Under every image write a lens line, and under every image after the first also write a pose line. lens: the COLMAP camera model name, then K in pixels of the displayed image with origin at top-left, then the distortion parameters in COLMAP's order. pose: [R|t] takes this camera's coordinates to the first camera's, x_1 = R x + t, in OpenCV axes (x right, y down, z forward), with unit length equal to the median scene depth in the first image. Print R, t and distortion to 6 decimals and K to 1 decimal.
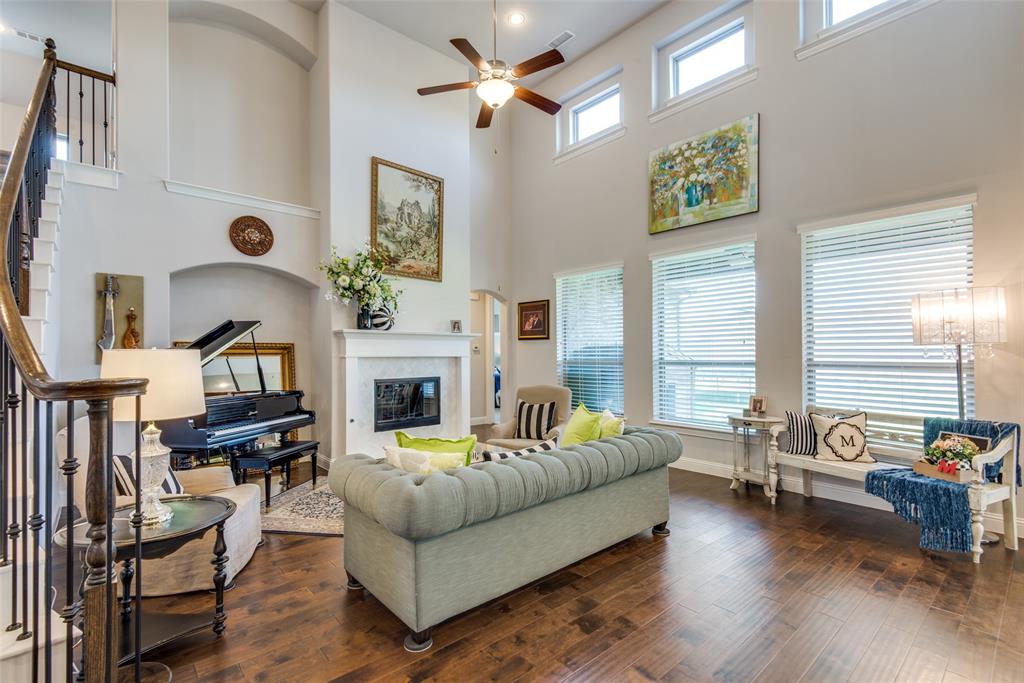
lens RADIAL K [[463.5, 0, 507.5], [0, 463.5, 349.5], [0, 0, 1]] dist [0.019257, -0.009978]
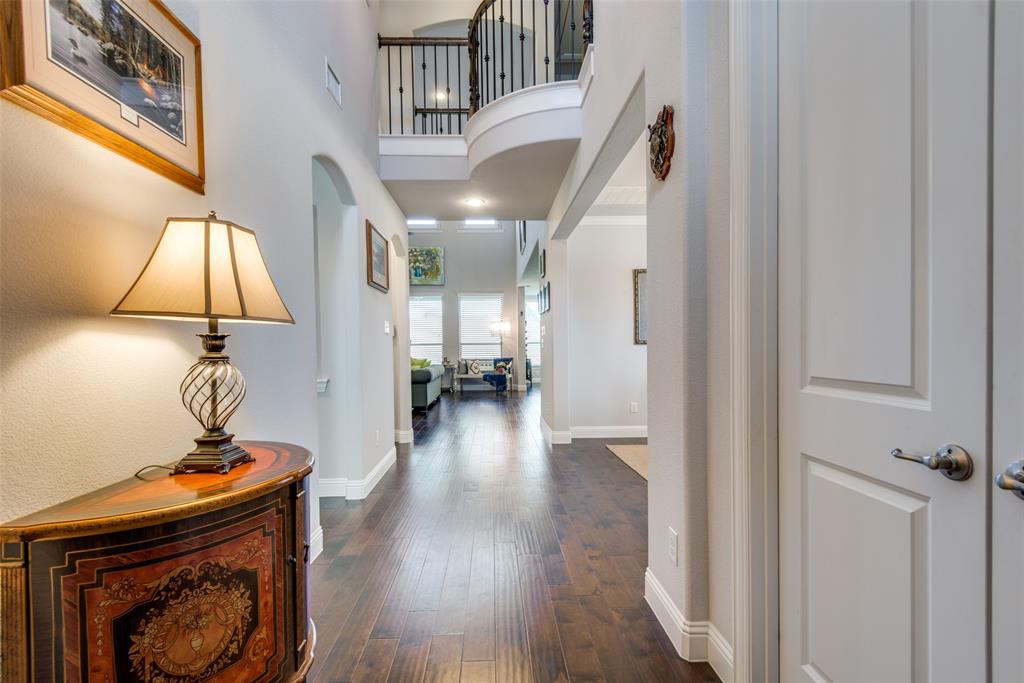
lens RADIAL K [[463.5, 0, 513.5], [0, 463.5, 349.3], [0, 0, 1]] dist [0.019257, -0.009978]
pose [[0.623952, -0.017245, 0.781272, -1.103216], [0.003576, 0.999809, 0.019212, 0.010508], [-0.781455, -0.009193, 0.623894, -0.808950]]
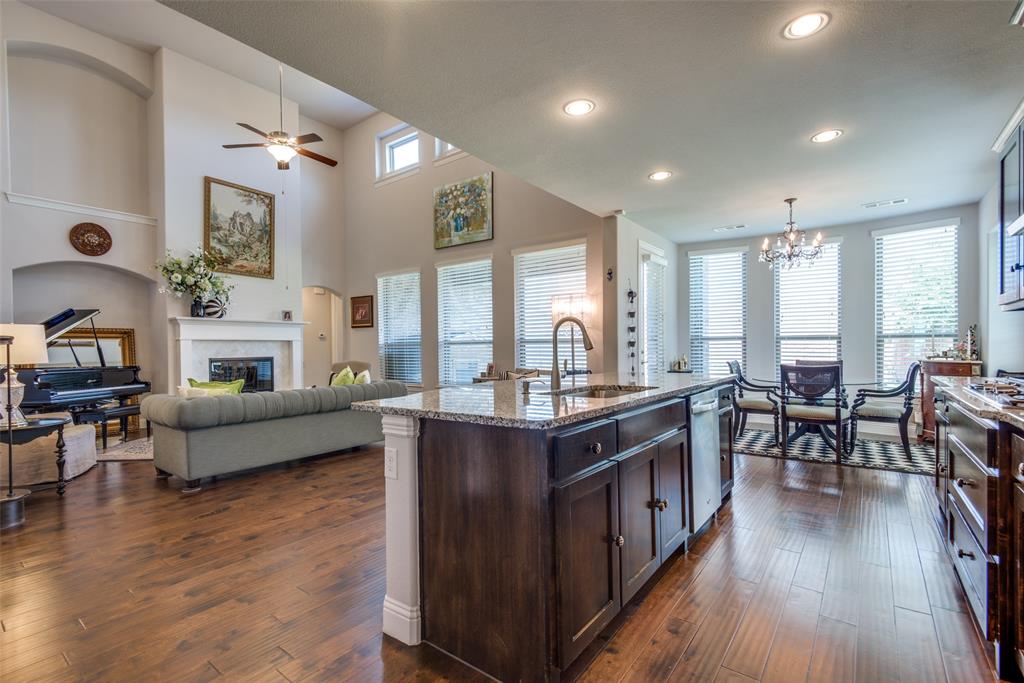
lens RADIAL K [[463.5, 0, 508.3], [0, 463.5, 348.6], [0, 0, 1]] dist [0.019257, -0.009978]
pose [[0.978727, -0.005924, 0.205079, 0.253853], [0.003502, 0.999920, 0.012169, 0.029162], [-0.205135, -0.011192, 0.978670, -0.400163]]
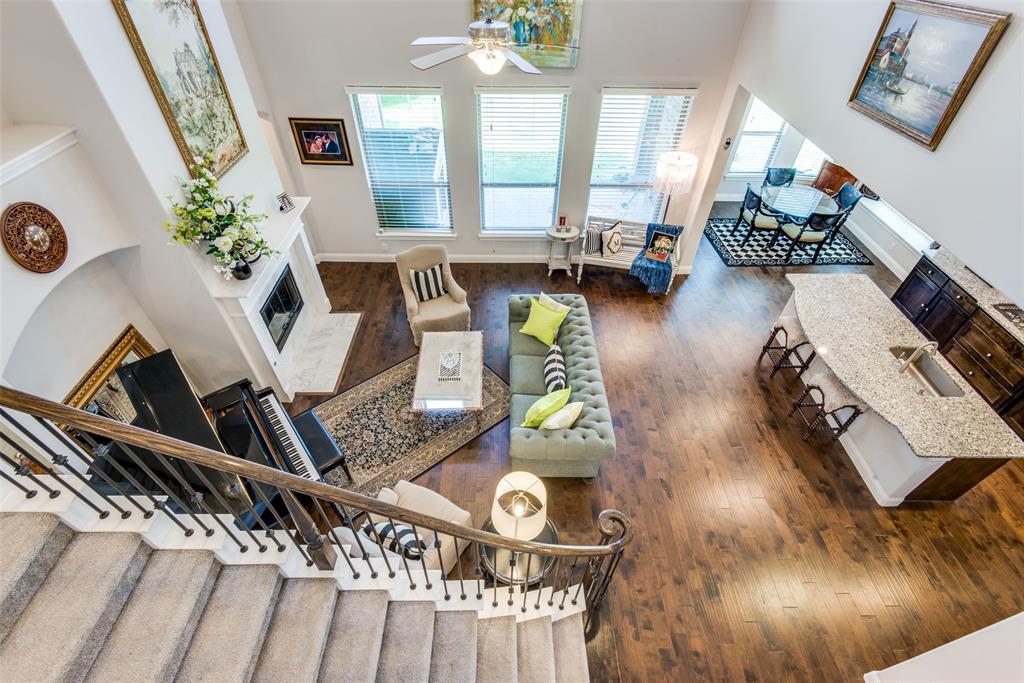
lens RADIAL K [[463.5, 0, 505.6], [0, 463.5, 349.9], [0, 0, 1]] dist [0.019257, -0.009978]
pose [[0.652491, -0.519633, 0.551577, -0.544206], [-0.021043, 0.715164, 0.698640, -0.543615], [-0.757504, -0.467463, 0.455703, 0.230459]]
